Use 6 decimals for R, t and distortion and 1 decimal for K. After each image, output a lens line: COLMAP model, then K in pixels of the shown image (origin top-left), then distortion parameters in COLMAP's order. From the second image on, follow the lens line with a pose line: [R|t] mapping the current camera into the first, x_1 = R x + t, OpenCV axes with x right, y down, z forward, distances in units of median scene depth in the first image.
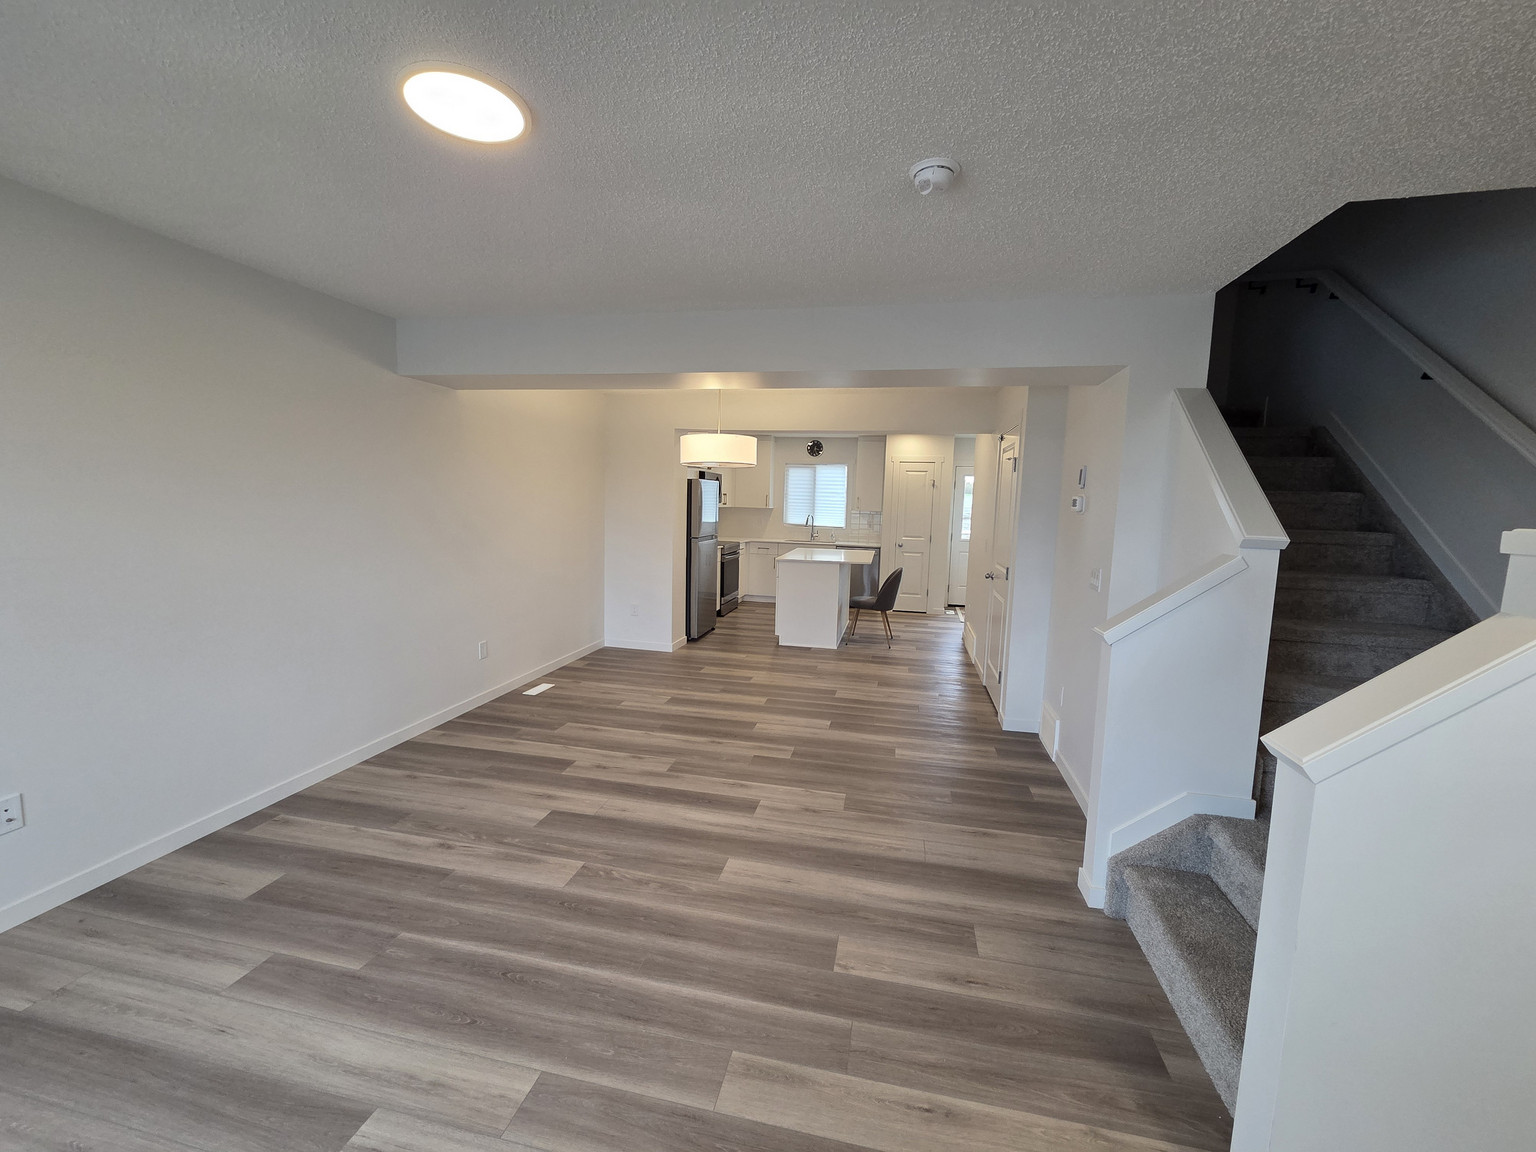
lens RADIAL K [[636.0, 0, 776.6], [0, 636.0, 570.3], [0, 0, 1]] dist [-0.001740, -0.000292]
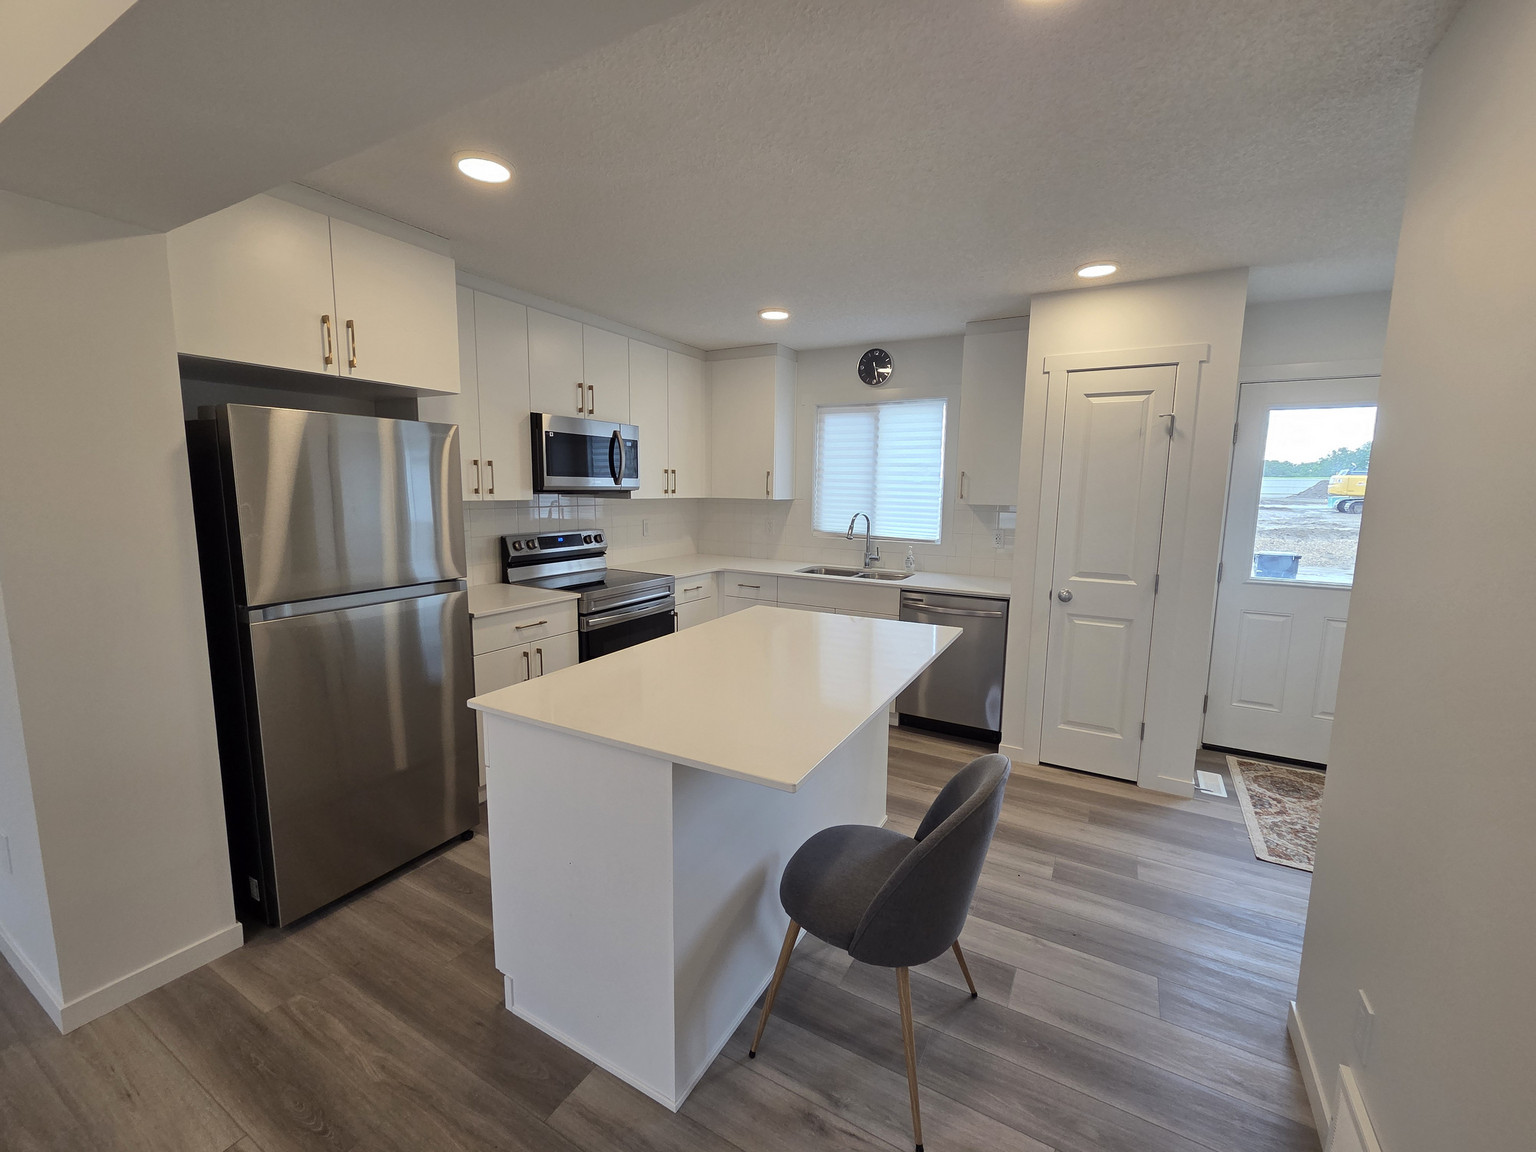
lens RADIAL K [[636.0, 0, 776.6], [0, 636.0, 570.3], [0, 0, 1]] dist [-0.001740, -0.000292]
pose [[0.954406, 0.021639, -0.297725, 0.132252], [-0.018228, 0.999733, 0.014228, -0.052153], [0.297954, -0.008152, 0.954546, 0.544798]]
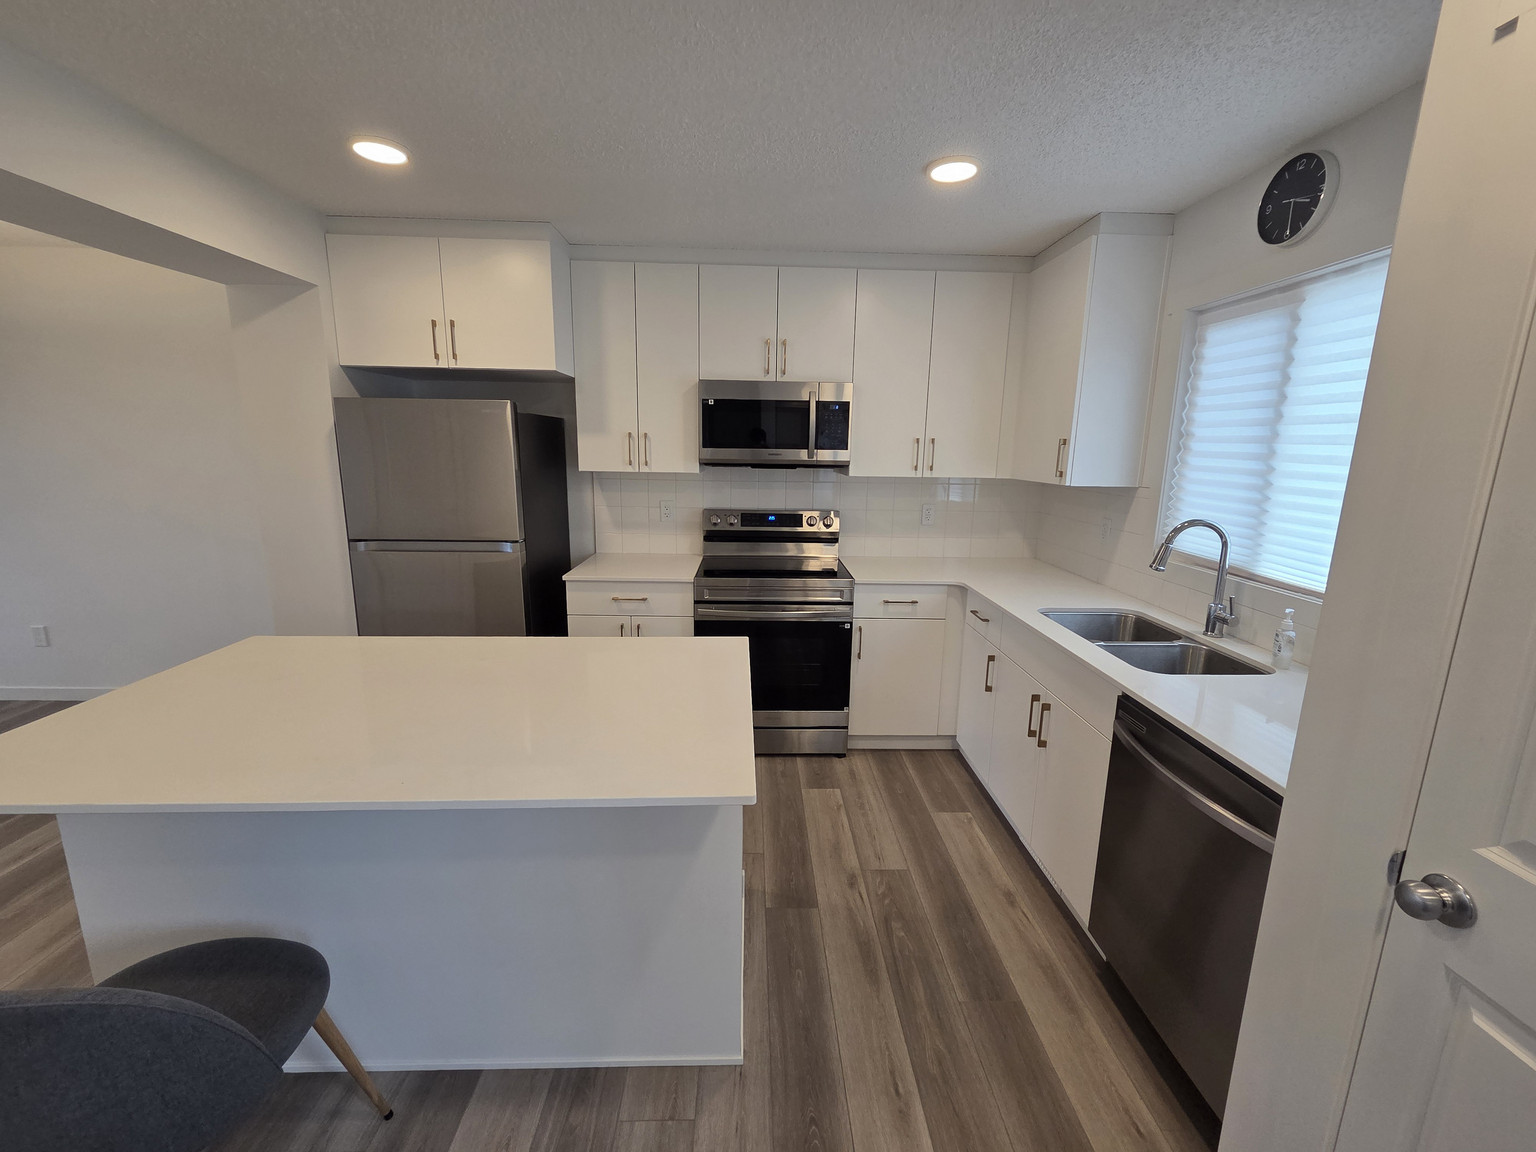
lens RADIAL K [[636.0, 0, 776.6], [0, 636.0, 570.3], [0, 0, 1]] dist [-0.001740, -0.000292]
pose [[0.225299, 0.159657, -0.961119, 0.237686], [-0.121650, 0.983372, 0.134837, -0.083311], [0.966665, 0.086541, 0.240975, 0.803911]]
